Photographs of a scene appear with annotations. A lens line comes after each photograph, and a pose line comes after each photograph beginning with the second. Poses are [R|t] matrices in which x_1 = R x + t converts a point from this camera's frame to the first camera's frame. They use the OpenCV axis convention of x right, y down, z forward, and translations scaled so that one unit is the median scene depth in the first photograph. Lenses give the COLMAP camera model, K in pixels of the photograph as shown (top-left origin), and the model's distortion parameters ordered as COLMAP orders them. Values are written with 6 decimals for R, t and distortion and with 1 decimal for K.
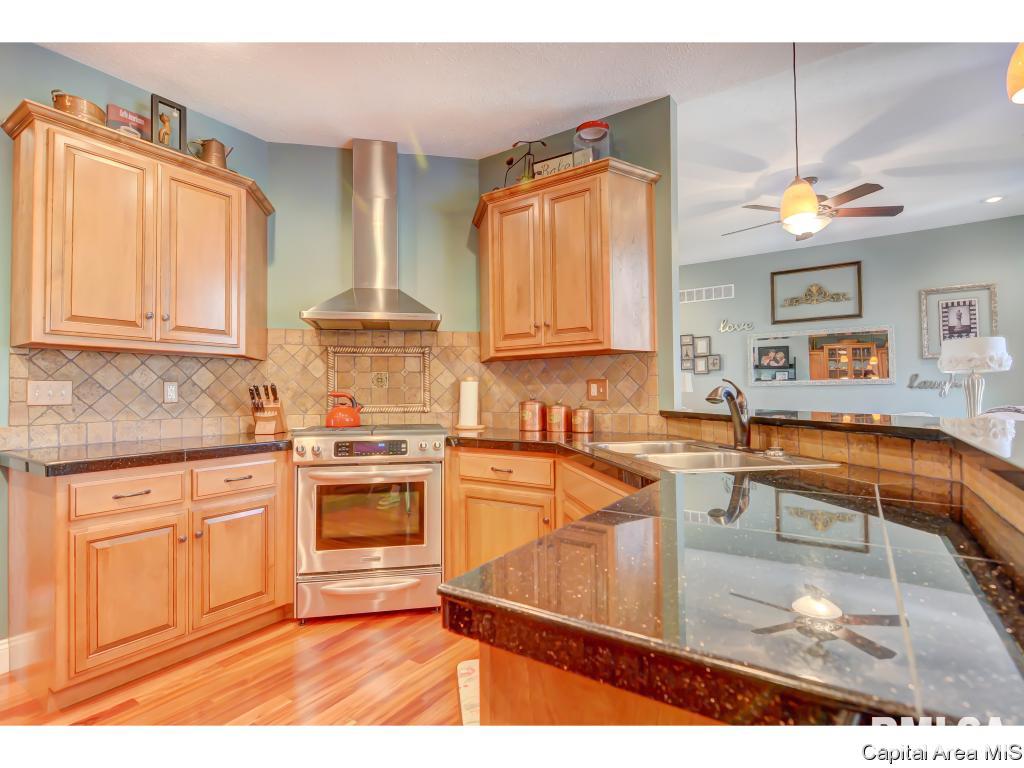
lens RADIAL K [[513.0, 0, 508.4], [0, 513.0, 382.7], [0, 0, 1]] dist [-0.004420, -0.003718]
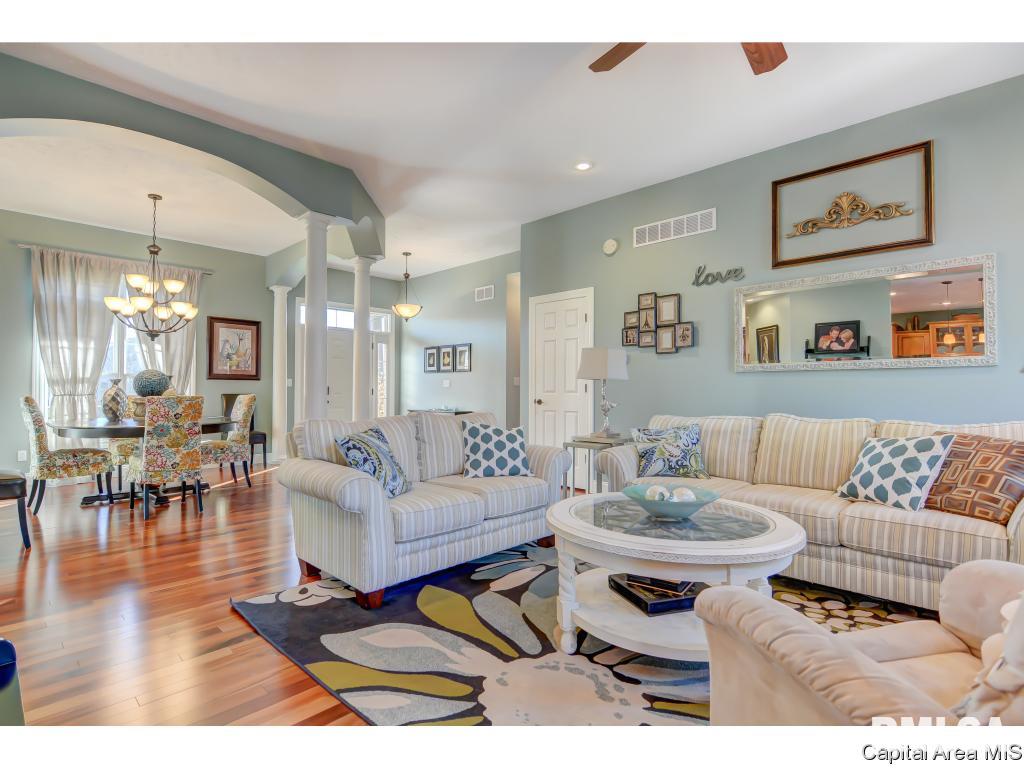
lens RADIAL K [[513.0, 0, 514.0], [0, 513.0, 385.2], [0, 0, 1]] dist [-0.004420, -0.003718]
pose [[0.984771, 0.009818, -0.173580, 0.702185], [-0.007491, 0.999873, 0.014055, 0.036324], [0.173696, -0.012541, 0.984719, 0.776853]]
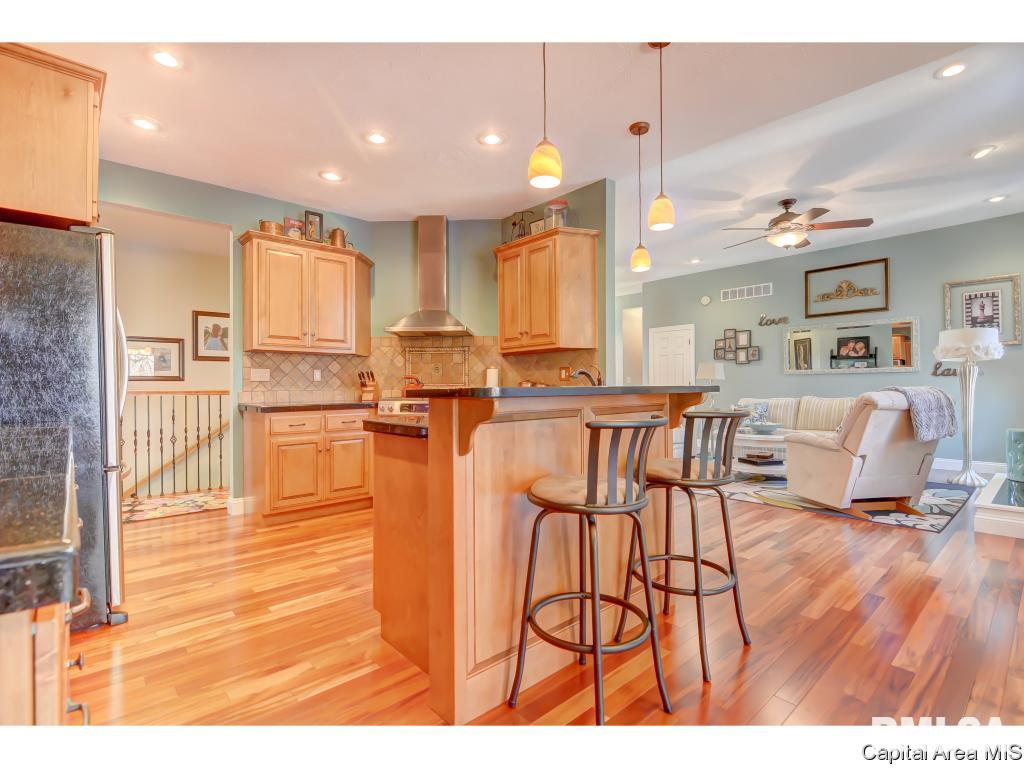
lens RADIAL K [[497.8, 0, 509.4], [0, 497.8, 384.5], [0, 0, 1]] dist [-0.002891, -0.002831]
pose [[0.969257, 0.003366, -0.246029, 0.349550], [0.001252, 0.999826, 0.018611, 0.016474], [0.246049, -0.018347, 0.969084, -0.433555]]
